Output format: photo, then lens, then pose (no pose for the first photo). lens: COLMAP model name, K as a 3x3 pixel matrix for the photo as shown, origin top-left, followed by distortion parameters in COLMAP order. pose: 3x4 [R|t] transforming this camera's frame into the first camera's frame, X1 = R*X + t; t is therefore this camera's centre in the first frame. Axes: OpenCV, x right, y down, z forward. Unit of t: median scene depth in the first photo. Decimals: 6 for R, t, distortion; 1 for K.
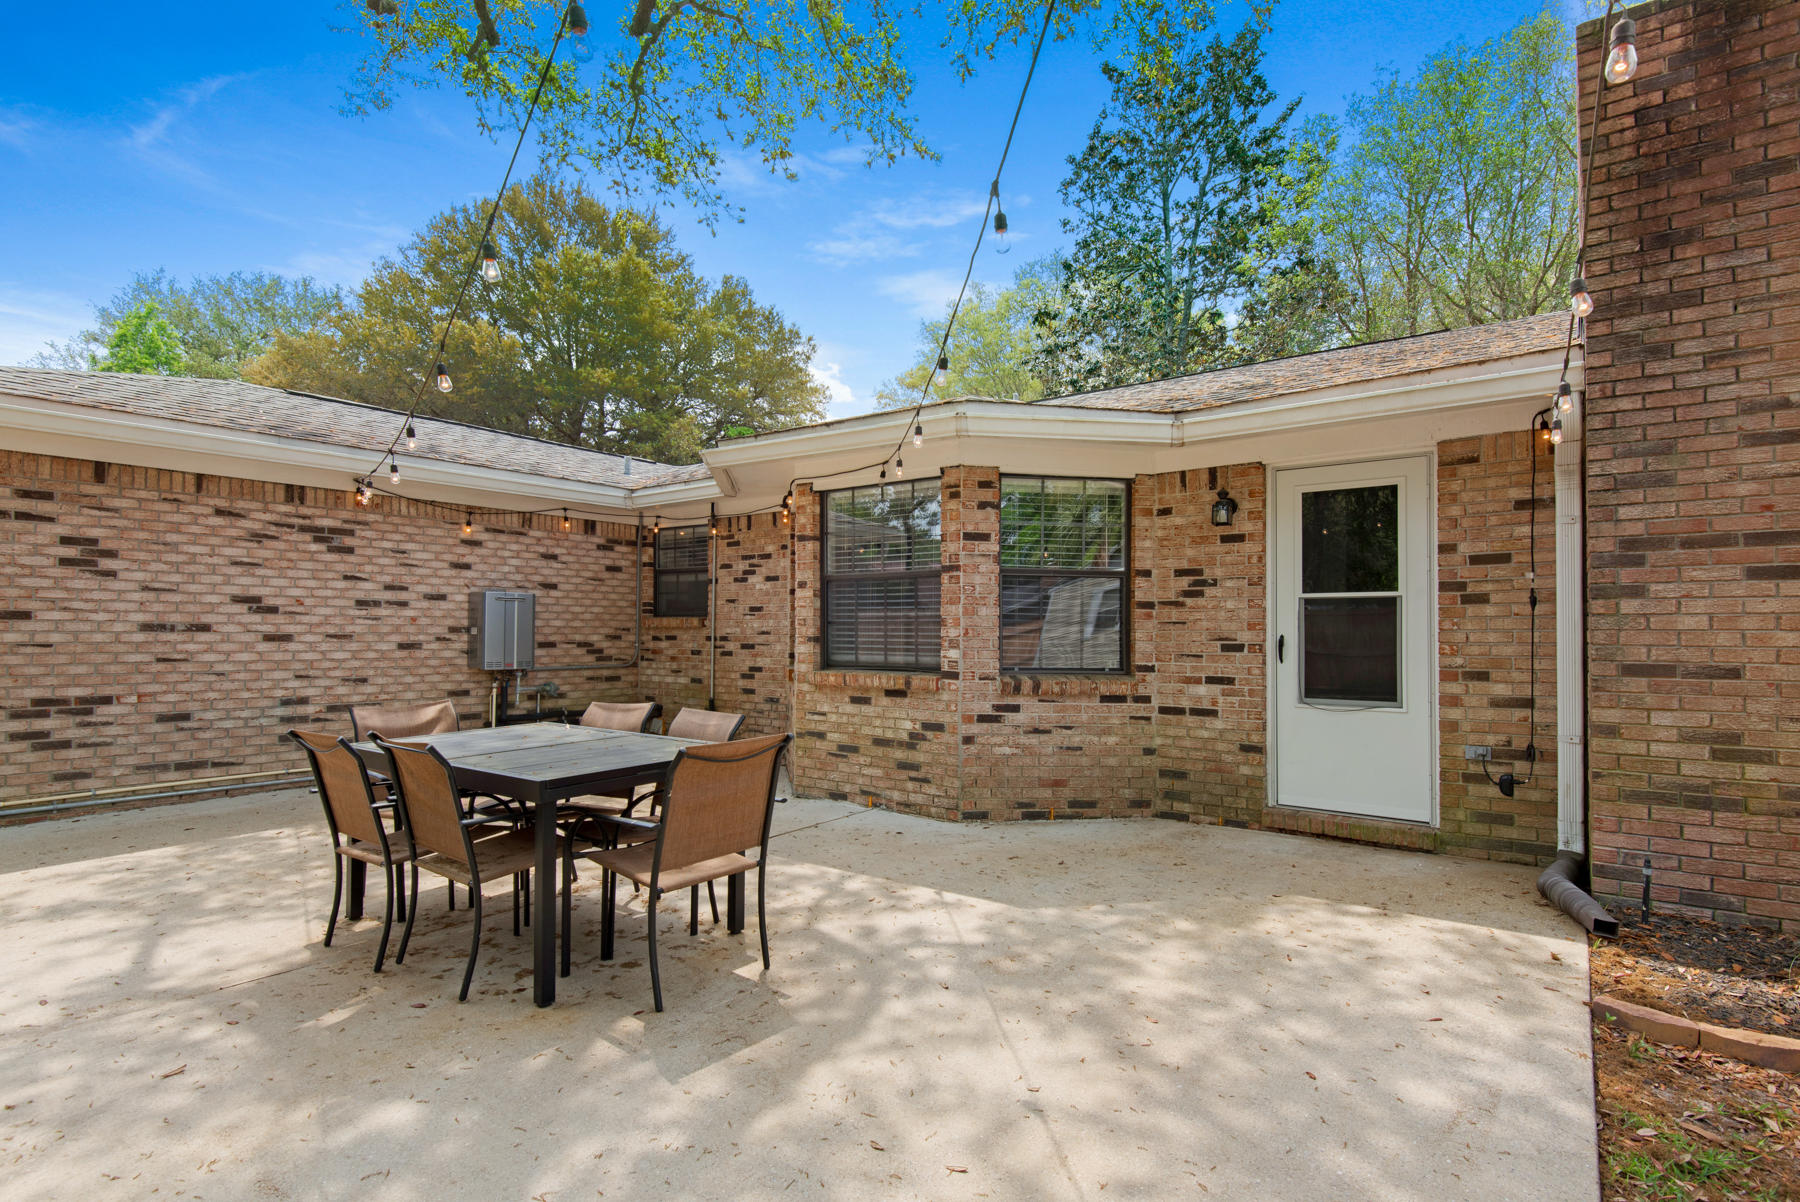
lens RADIAL K [[893.8, 0, 900.7], [0, 893.8, 615.2], [0, 0, 1]] dist [0.046475, -0.032614]
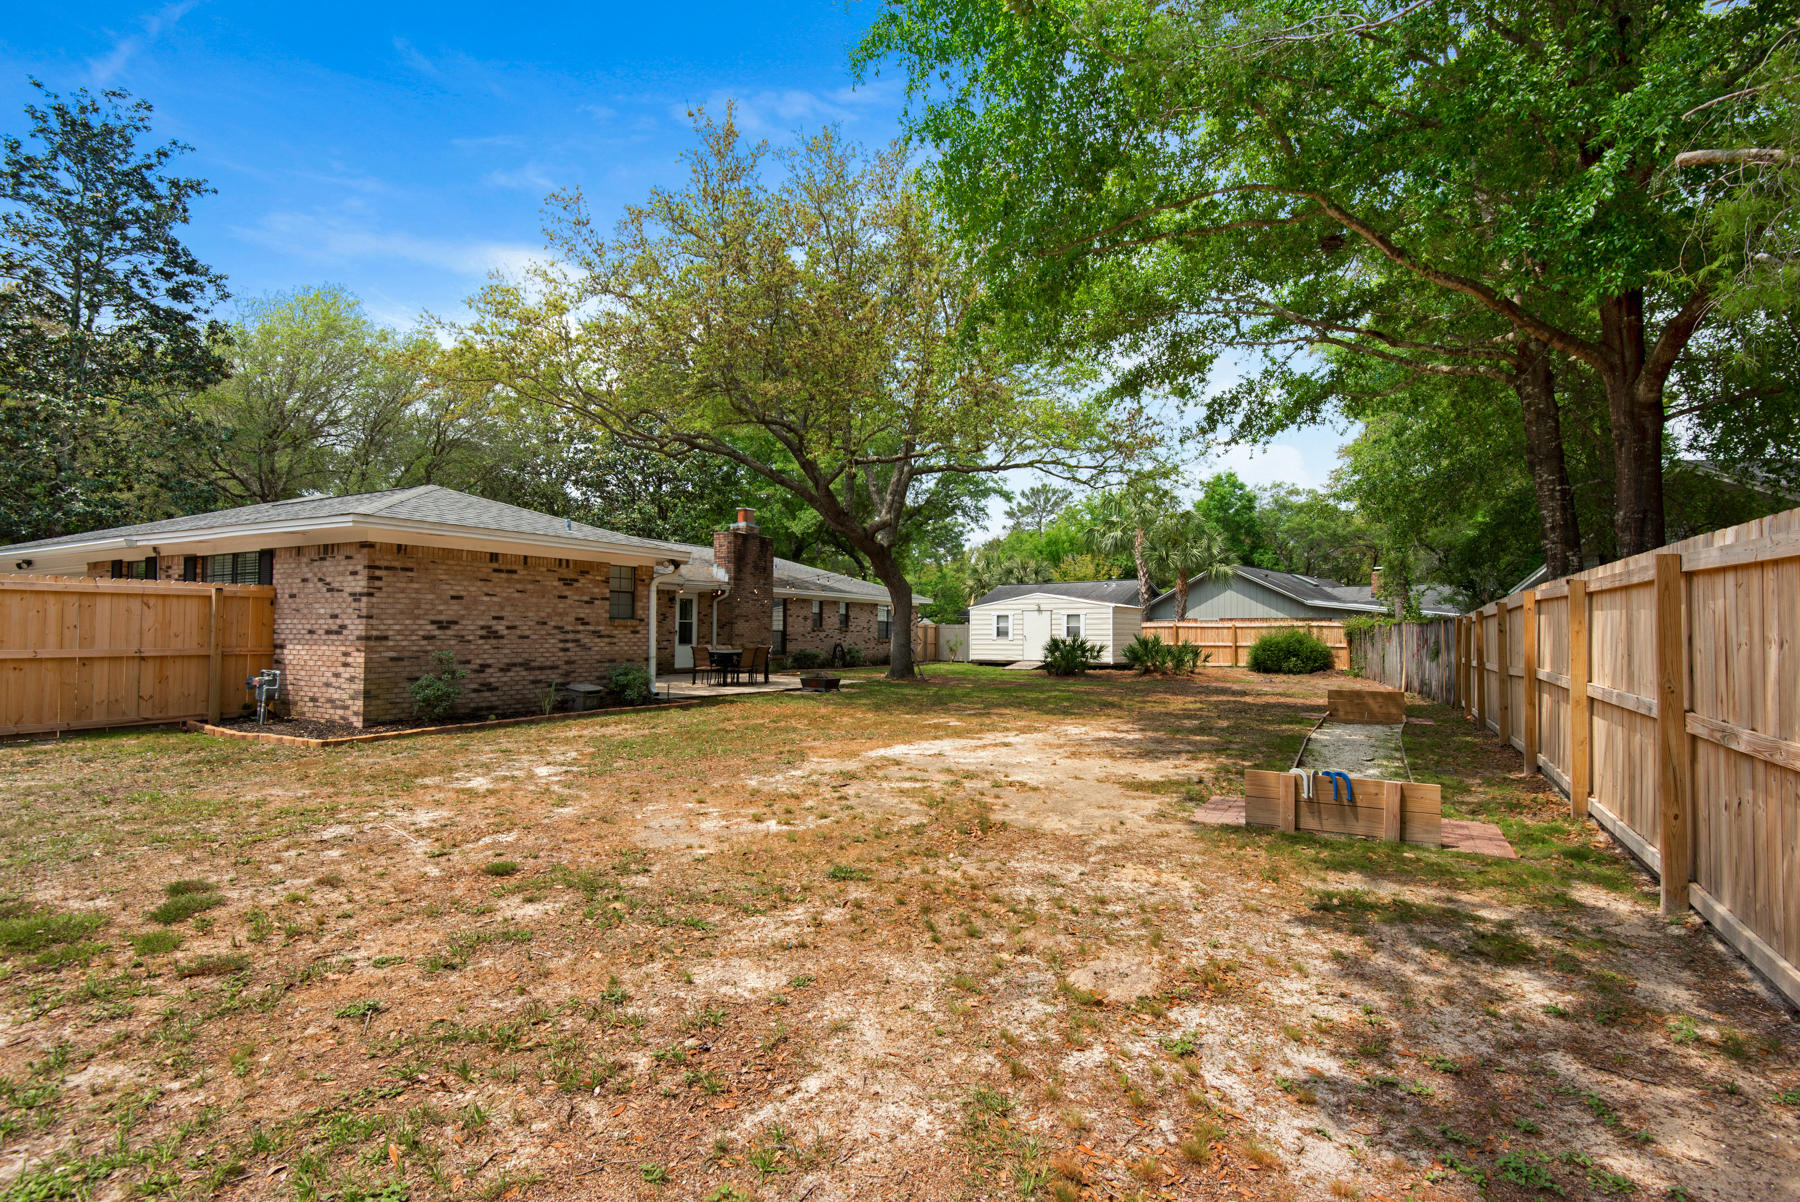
lens RADIAL K [[851.1, 0, 899.0], [0, 851.1, 619.5], [0, 0, 1]] dist [0.016178, 0.000184]
pose [[-0.149037, 0.009551, 0.988786, -3.265431], [-0.025273, 0.999590, -0.013465, -0.000327], [-0.988509, -0.026996, -0.148734, 0.457377]]
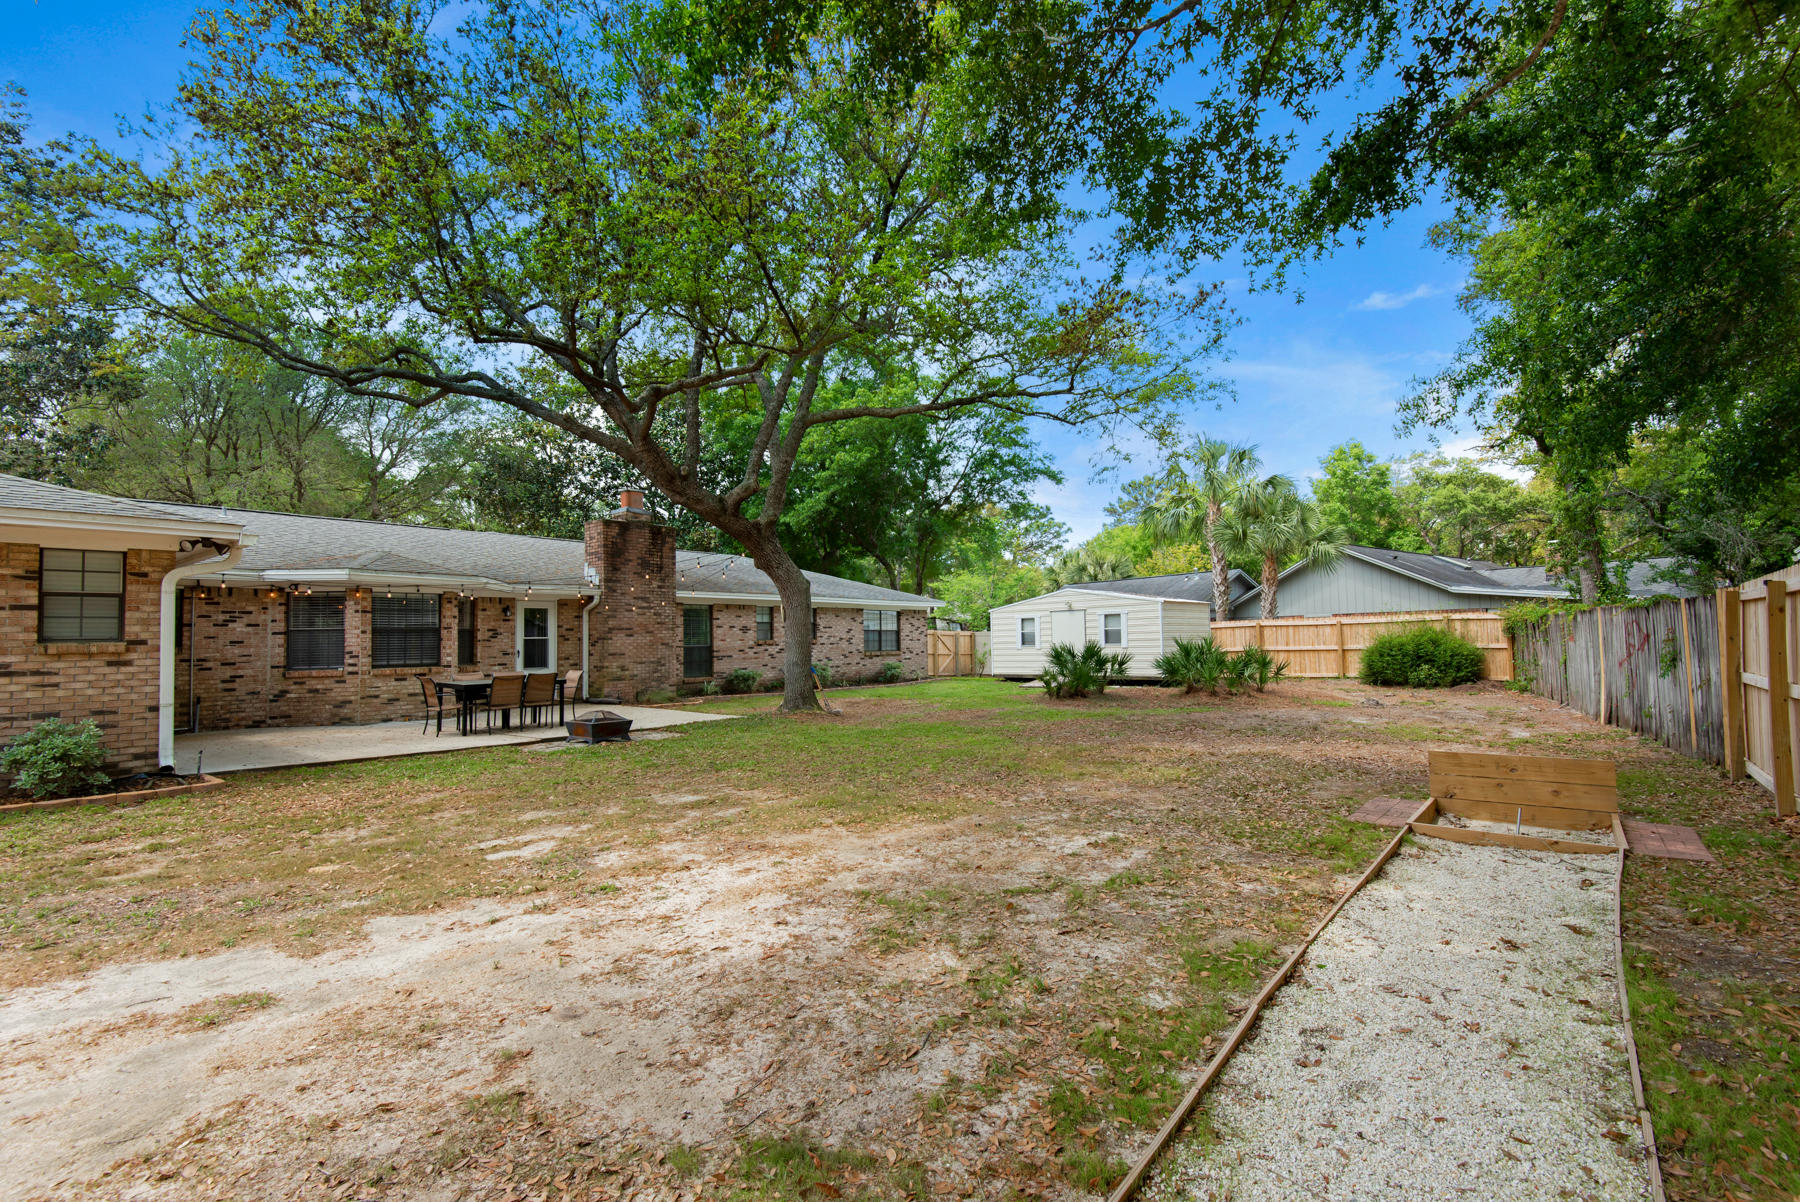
lens RADIAL K [[811.3, 0, 902.3], [0, 811.3, 613.8], [0, 0, 1]] dist [0.032585, -0.018911]
pose [[0.016723, 0.030440, 0.999397, -2.186713], [0.002069, 0.999533, -0.030479, -0.013564], [-0.999858, 0.002578, 0.016652, -0.403745]]
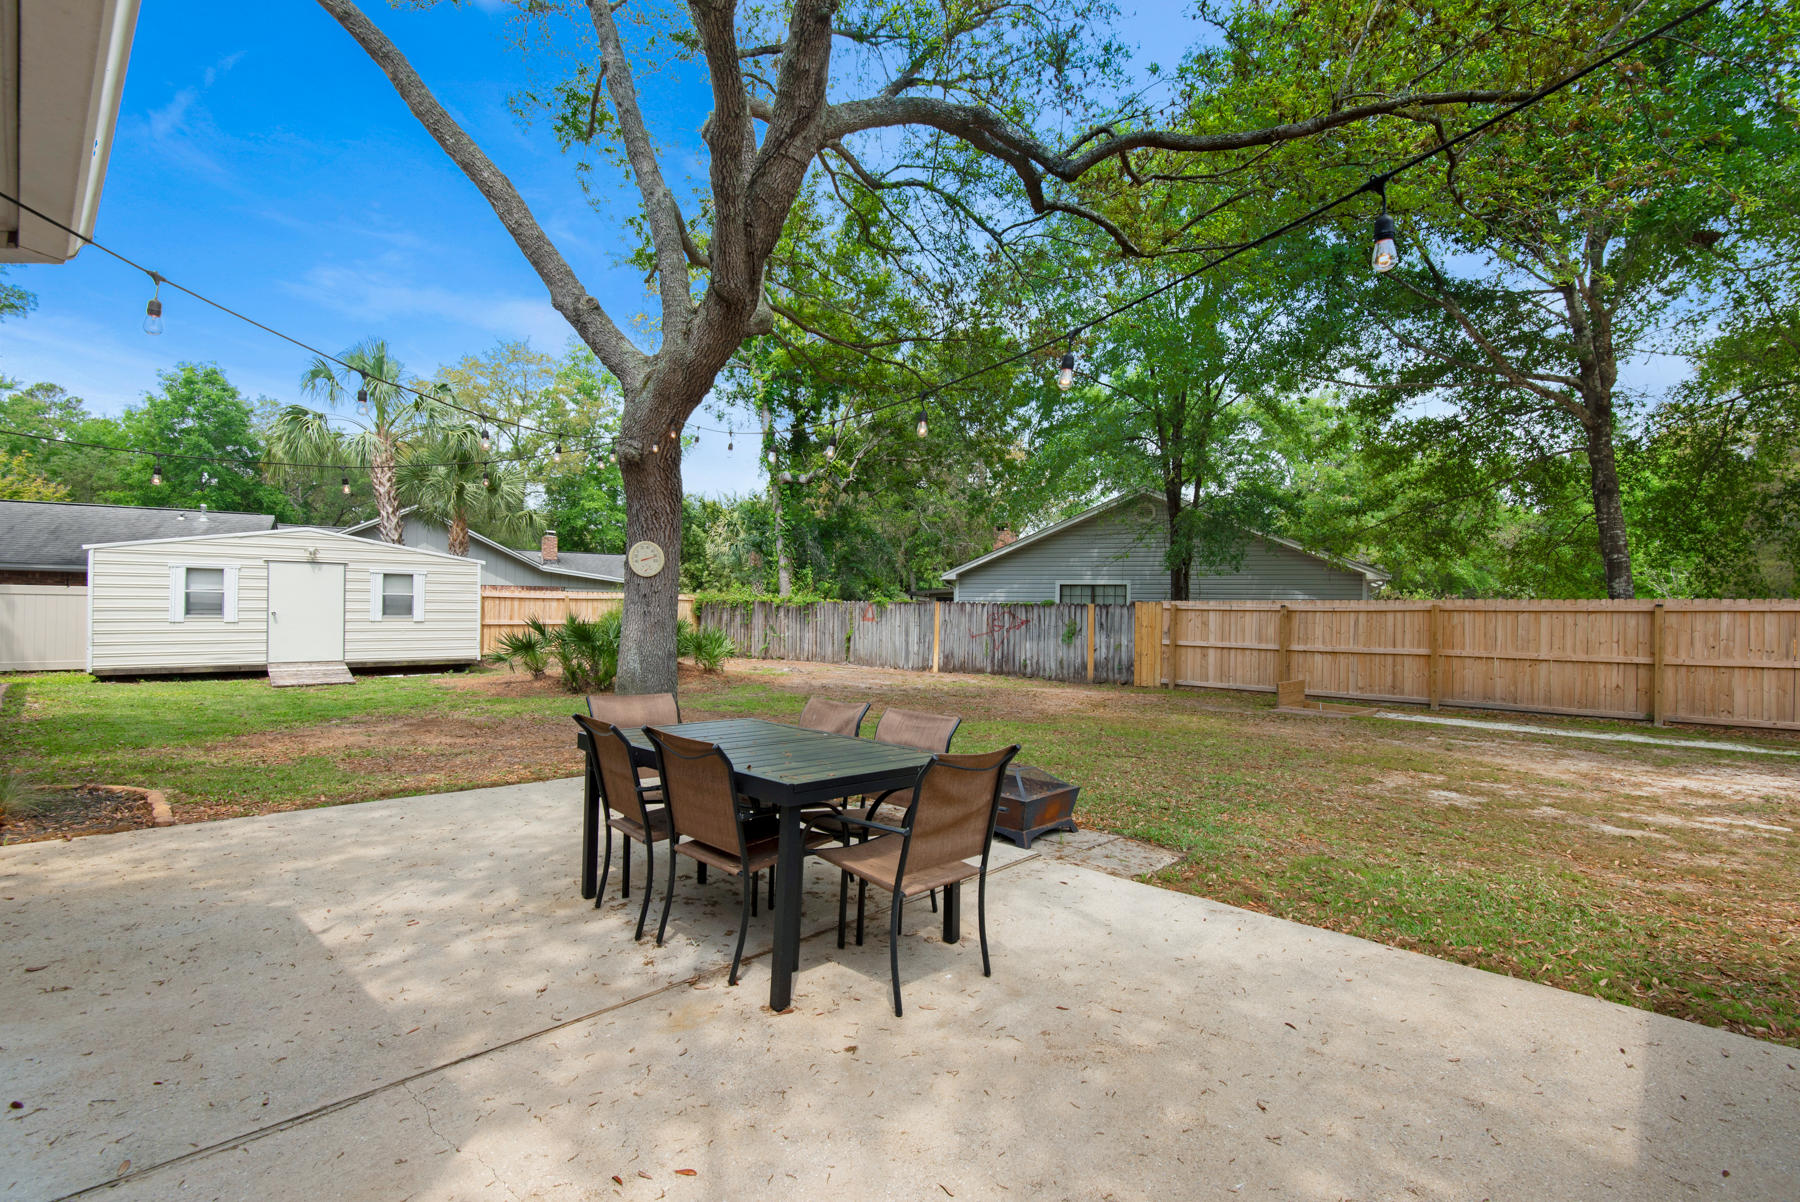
lens RADIAL K [[798.1, 0, 909.2], [0, 798.1, 599.6], [0, 0, 1]] dist [0.031580, -0.026584]
pose [[-0.994974, -0.017708, 0.098558, -0.375469], [-0.020650, 0.999369, -0.028910, 0.000802], [-0.097983, -0.030800, -0.994711, 1.112355]]
